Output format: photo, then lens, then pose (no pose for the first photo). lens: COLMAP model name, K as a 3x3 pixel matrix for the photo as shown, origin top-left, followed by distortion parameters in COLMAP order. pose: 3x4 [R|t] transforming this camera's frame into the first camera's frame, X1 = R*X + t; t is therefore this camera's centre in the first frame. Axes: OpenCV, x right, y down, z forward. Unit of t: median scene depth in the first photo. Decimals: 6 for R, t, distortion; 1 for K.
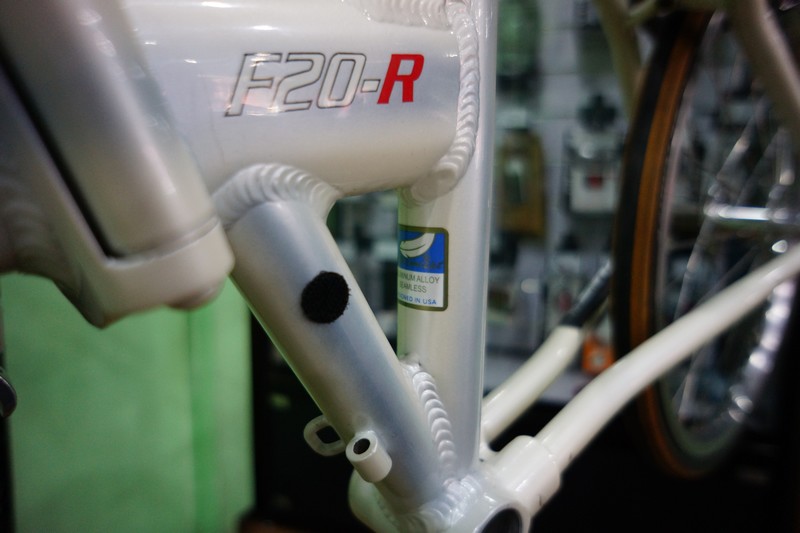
lens RADIAL K [[561.6, 0, 400.0], [0, 561.6, 266.5], [0, 0, 1]] dist [-0.094795, 0.001774]
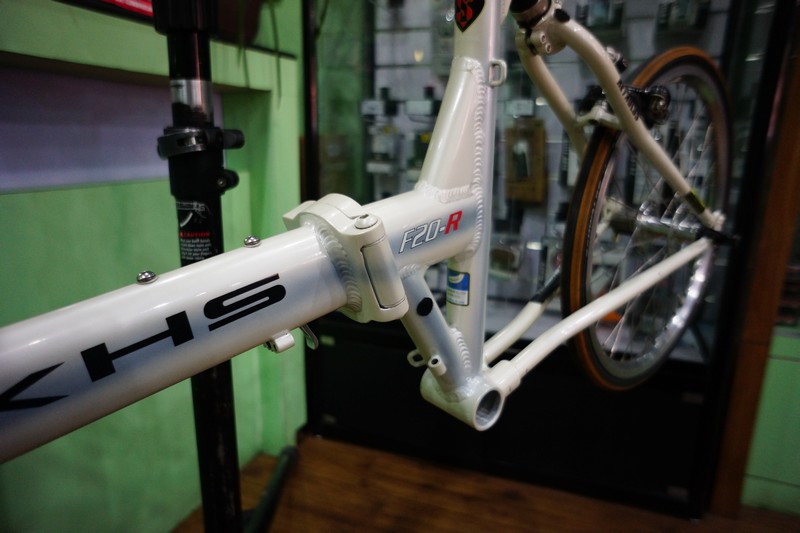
lens RADIAL K [[561.6, 0, 400.0], [0, 561.6, 266.5], [0, 0, 1]] dist [-0.094795, 0.001774]
pose [[0.999716, 0.003271, -0.023614, -0.146069], [-0.000664, 0.993976, 0.109598, -0.334365], [0.023830, -0.109551, 0.993695, -1.290853]]
